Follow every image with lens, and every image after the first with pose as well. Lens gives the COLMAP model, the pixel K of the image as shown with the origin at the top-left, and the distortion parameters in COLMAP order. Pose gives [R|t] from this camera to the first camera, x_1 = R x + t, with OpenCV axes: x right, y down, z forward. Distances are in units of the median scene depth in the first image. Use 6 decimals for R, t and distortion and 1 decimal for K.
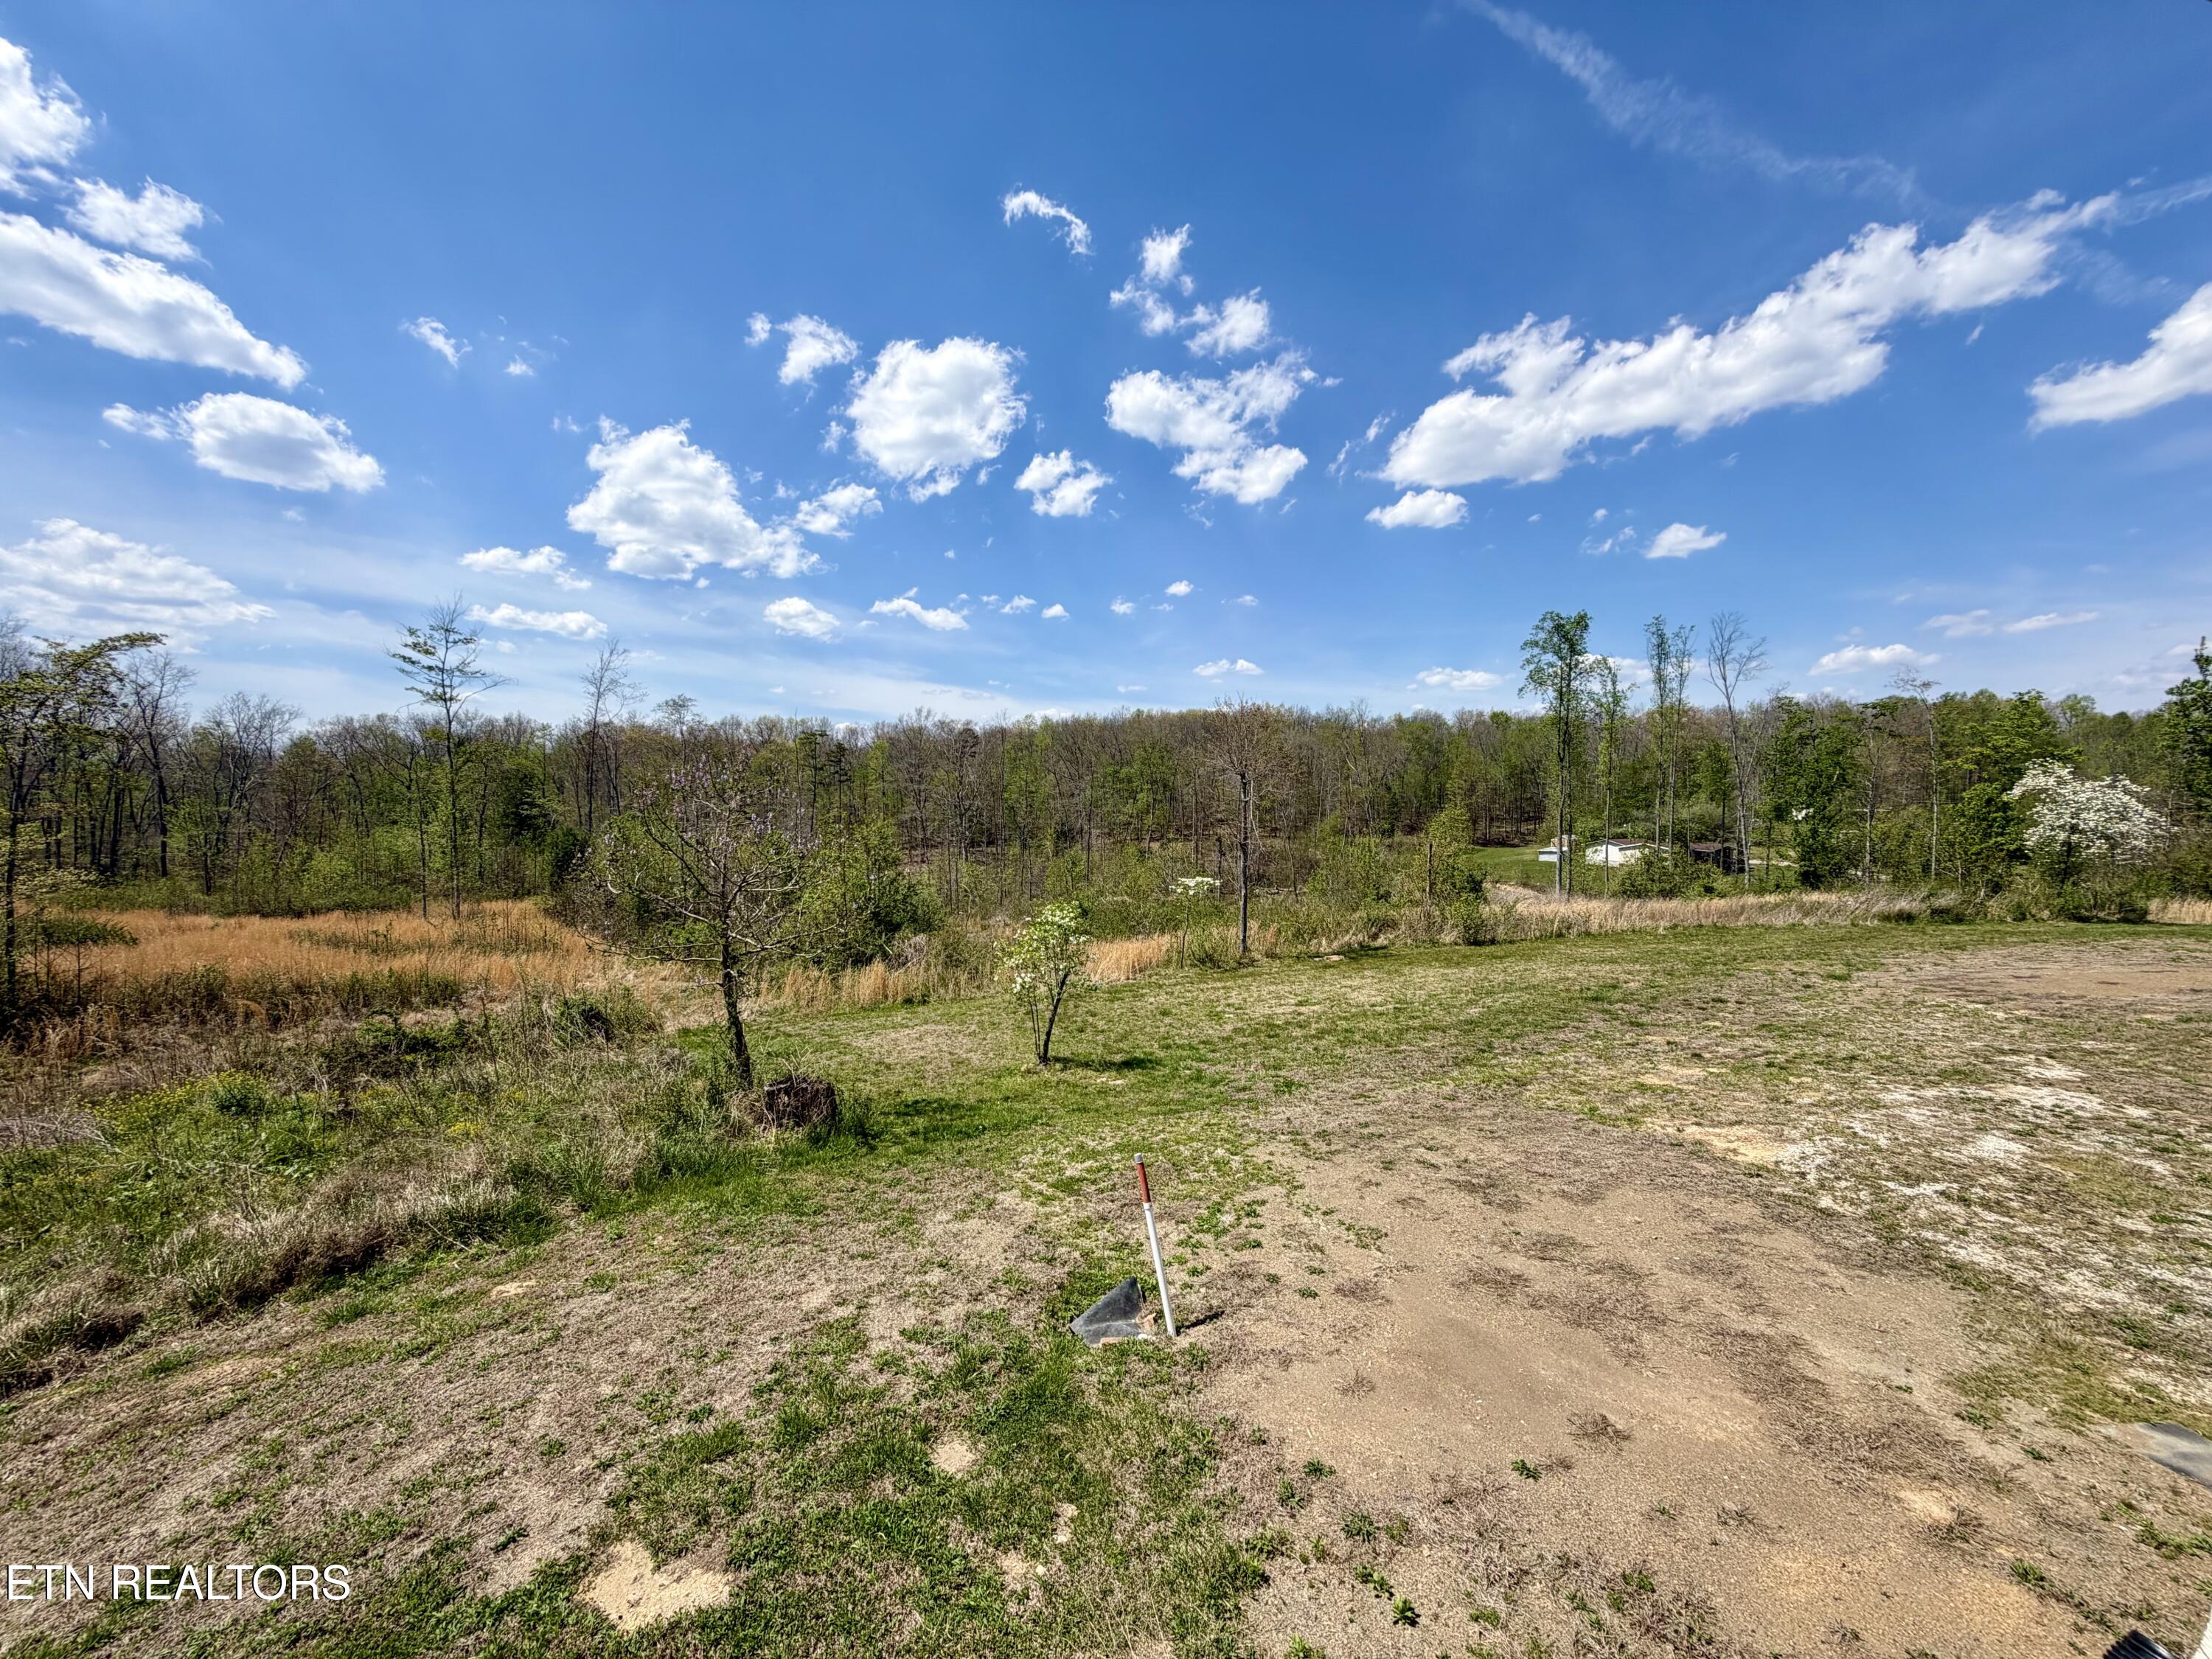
lens RADIAL K [[880.7, 0, 1106.0], [0, 880.7, 829.5], [0, 0, 1]] dist [-0.000162, 0.000366]
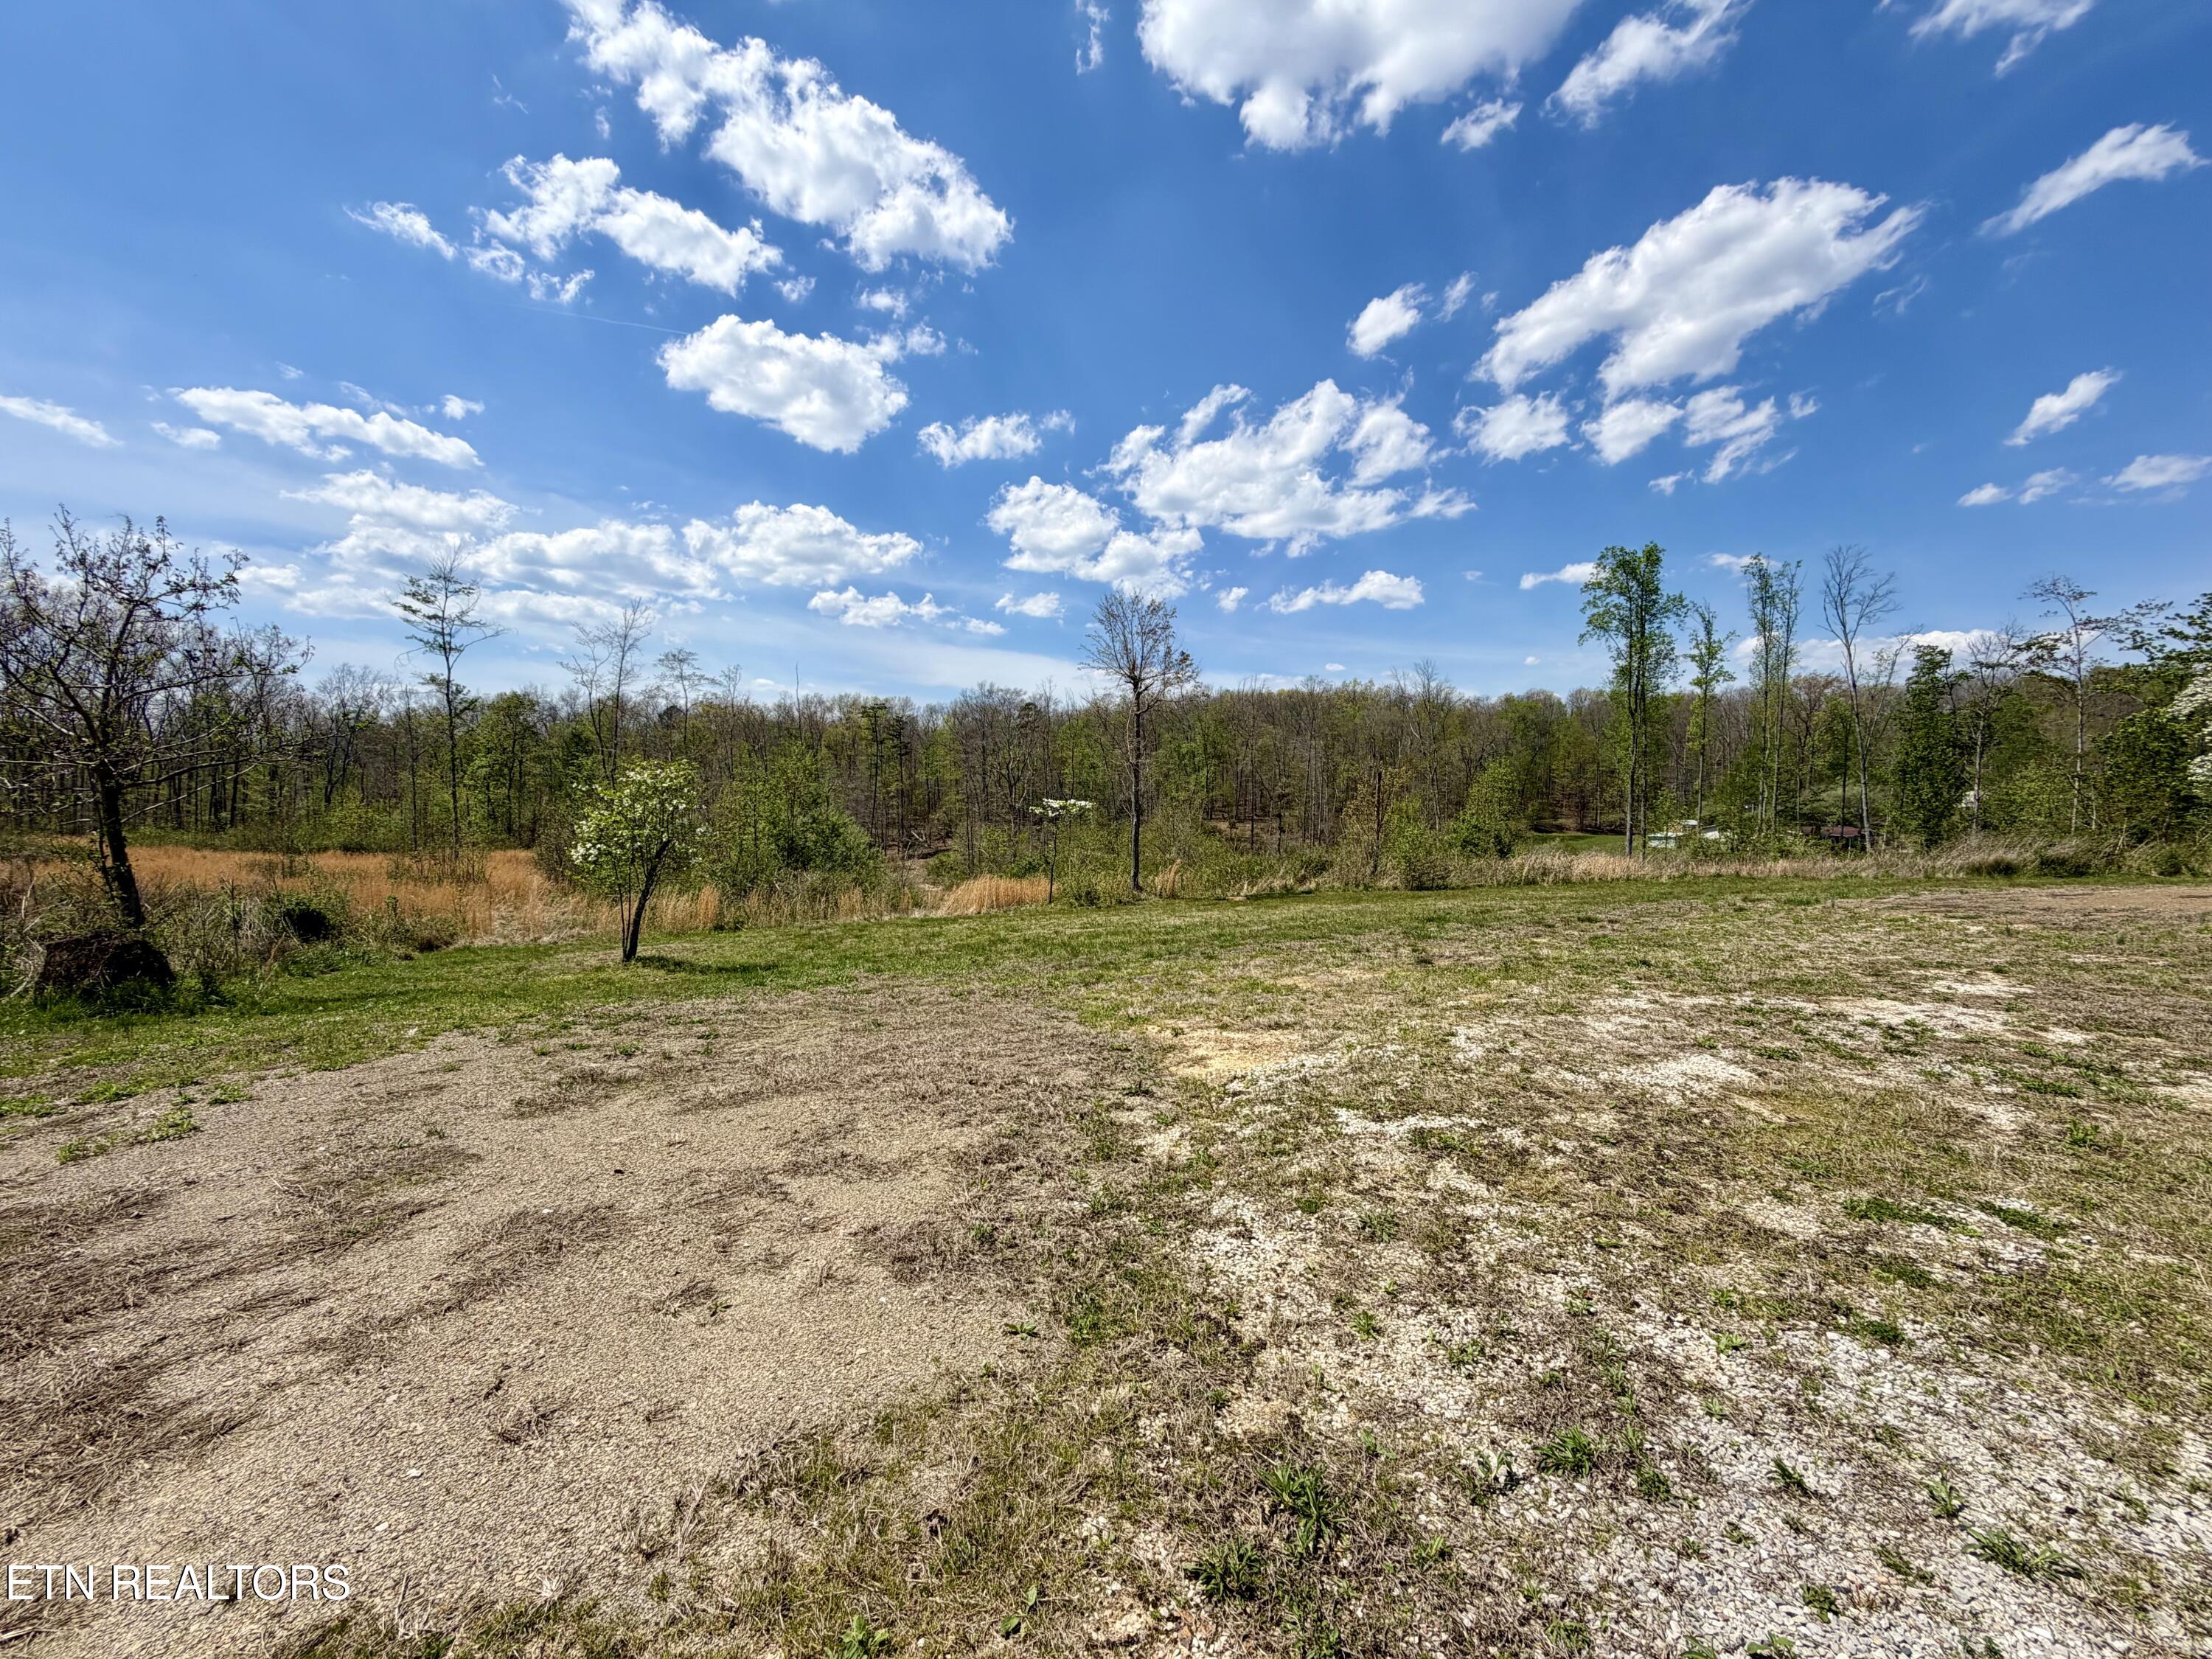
lens RADIAL K [[876.4, 0, 1106.0], [0, 876.4, 829.5], [0, 0, 1]] dist [0.014651, 0.000034]
pose [[0.993345, 0.014127, -0.114304, 0.201501], [-0.012556, 0.999817, 0.014456, 0.059763], [0.114487, -0.012925, 0.993341, 0.125401]]
